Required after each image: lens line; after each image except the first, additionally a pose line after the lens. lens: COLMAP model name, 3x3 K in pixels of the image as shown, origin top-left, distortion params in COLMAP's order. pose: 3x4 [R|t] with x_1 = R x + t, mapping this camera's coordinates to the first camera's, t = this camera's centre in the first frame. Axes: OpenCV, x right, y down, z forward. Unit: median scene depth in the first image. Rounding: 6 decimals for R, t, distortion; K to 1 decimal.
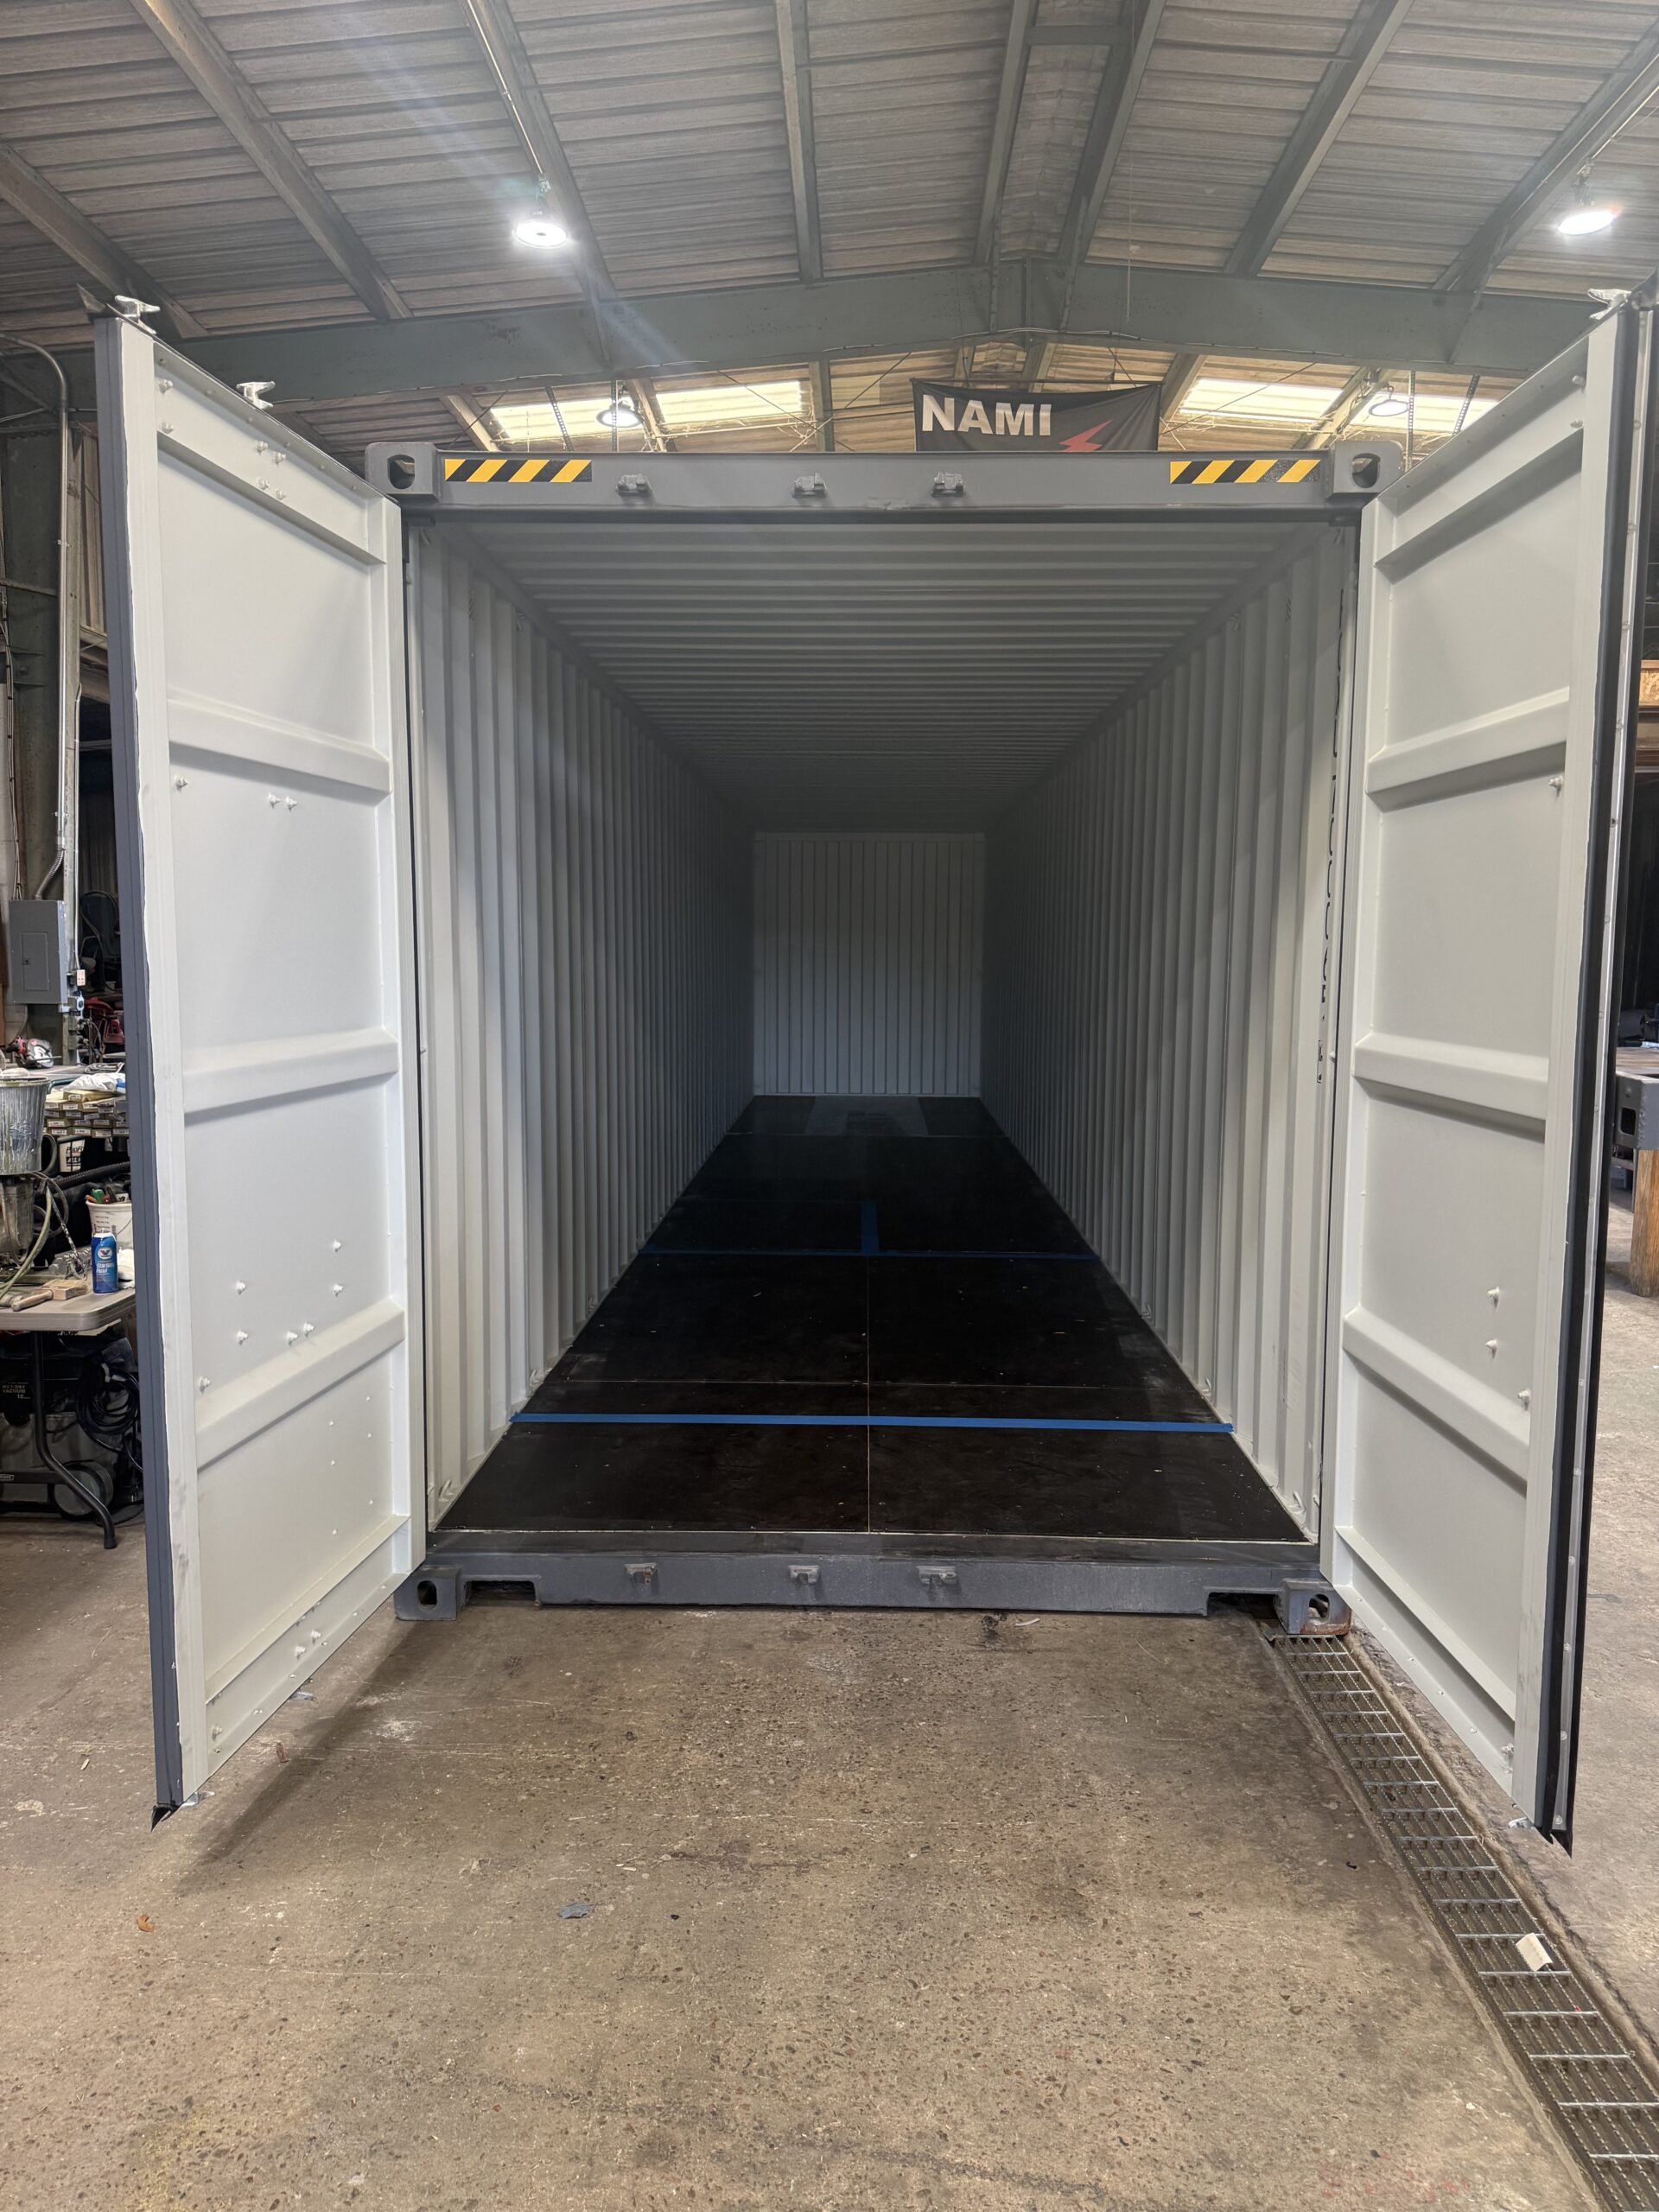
lens RADIAL K [[1493.3, 0, 829.5], [0, 1493.3, 1106.0], [0, 0, 1]] dist [0.007266, -0.039050]
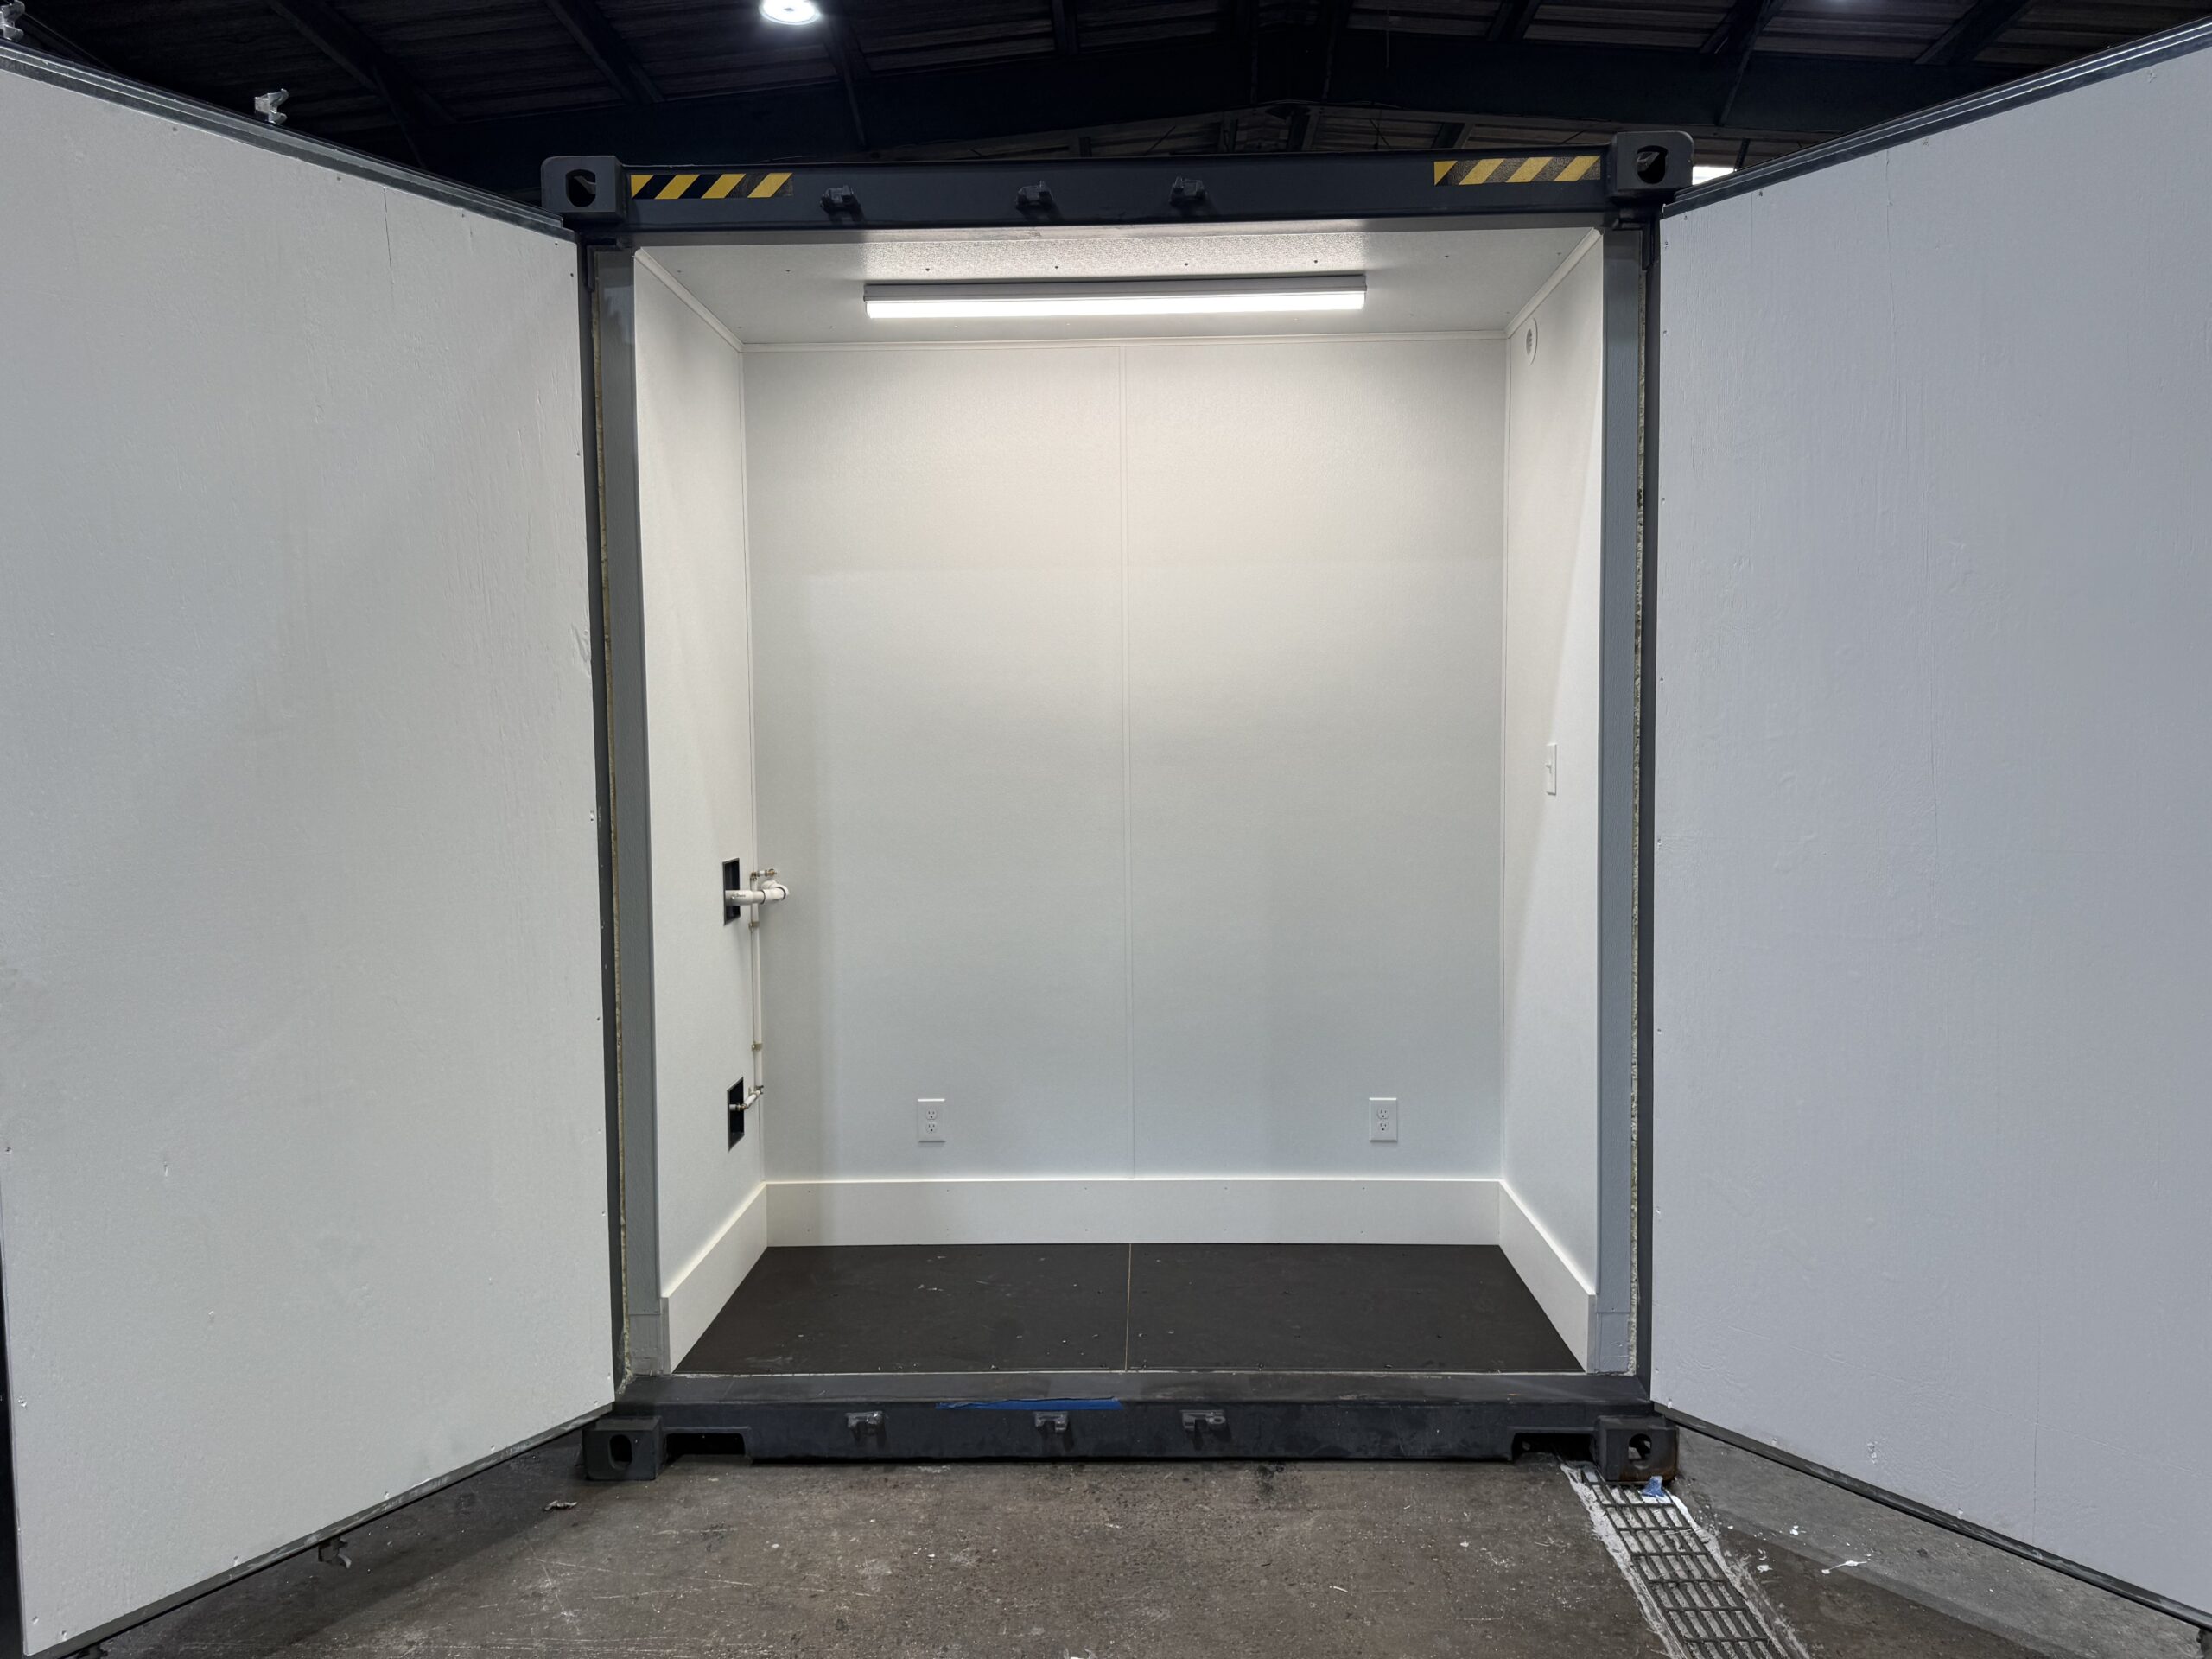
lens RADIAL K [[1493.3, 0, 1106.0], [0, 1493.3, 829.5], [0, 0, 1]] dist [0.007266, -0.039050]
pose [[0.999840, -0.017421, -0.004118, 0.025741], [0.017216, 0.998817, -0.045483, 0.007996], [0.004905, 0.045404, 0.998957, 0.113226]]
